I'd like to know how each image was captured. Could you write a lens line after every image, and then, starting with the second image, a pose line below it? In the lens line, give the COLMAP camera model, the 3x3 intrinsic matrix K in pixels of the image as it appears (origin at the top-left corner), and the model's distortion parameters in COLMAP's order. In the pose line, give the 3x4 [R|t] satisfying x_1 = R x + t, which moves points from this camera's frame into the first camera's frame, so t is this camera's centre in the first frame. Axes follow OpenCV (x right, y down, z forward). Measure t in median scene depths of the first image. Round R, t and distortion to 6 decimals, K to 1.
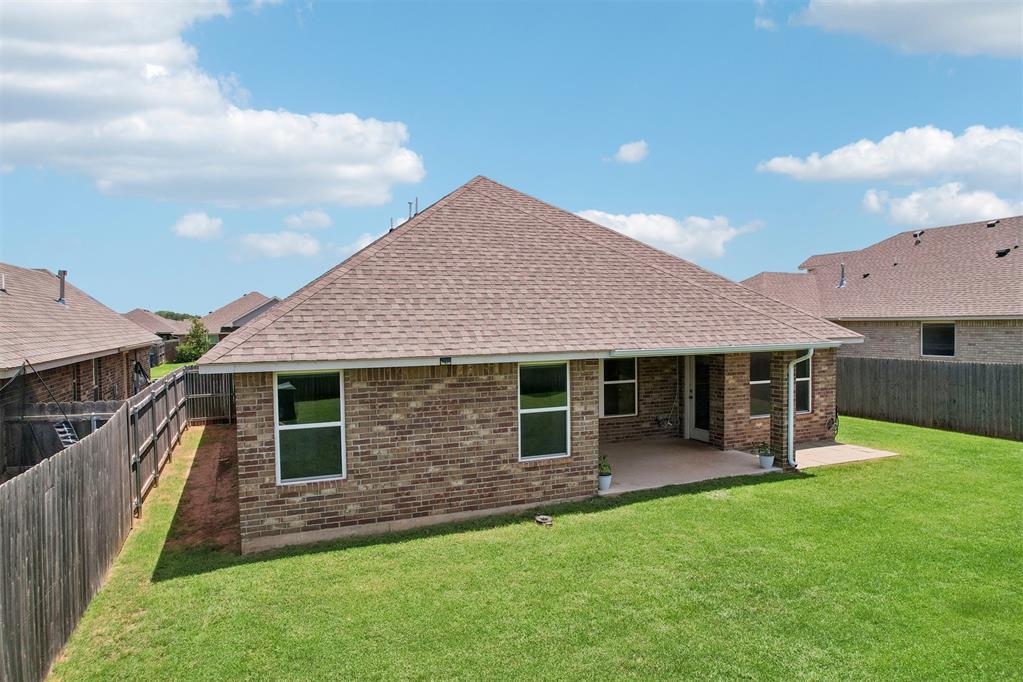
lens RADIAL K [[648.3, 0, 511.5], [0, 648.3, 341.0], [0, 0, 1]] dist [-0.052057, 0.002478]
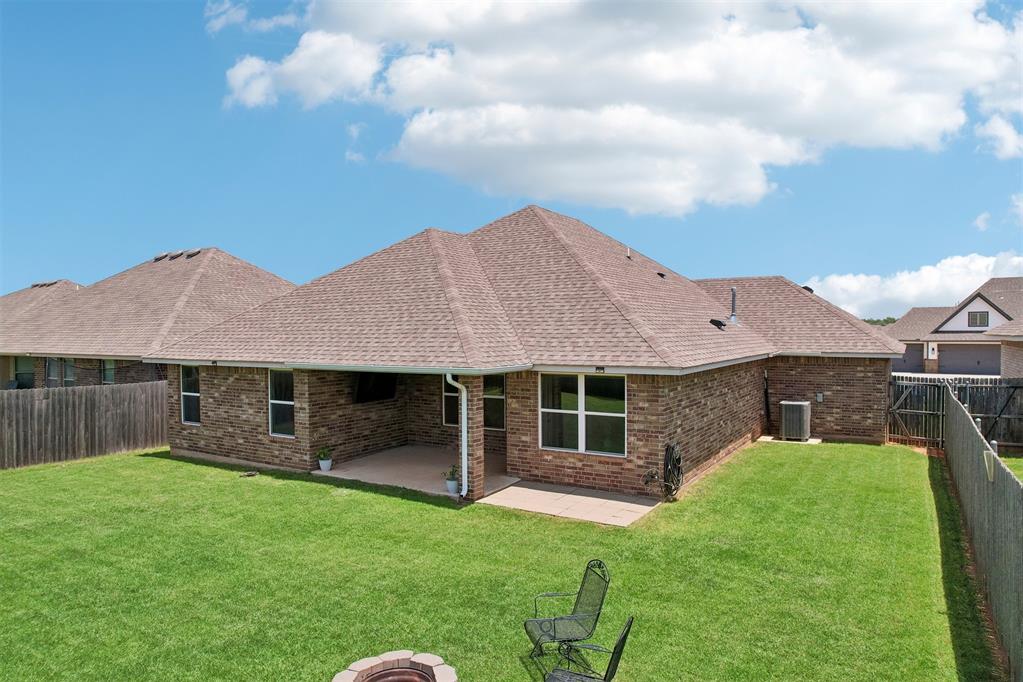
lens RADIAL K [[648.3, 0, 511.5], [0, 648.3, 341.0], [0, 0, 1]] dist [-0.052057, 0.002478]
pose [[0.584694, 0.026503, -0.810821, 1.541741], [-0.025384, 0.999575, 0.014367, -0.063713], [0.810857, 0.012182, 0.585117, 0.601631]]
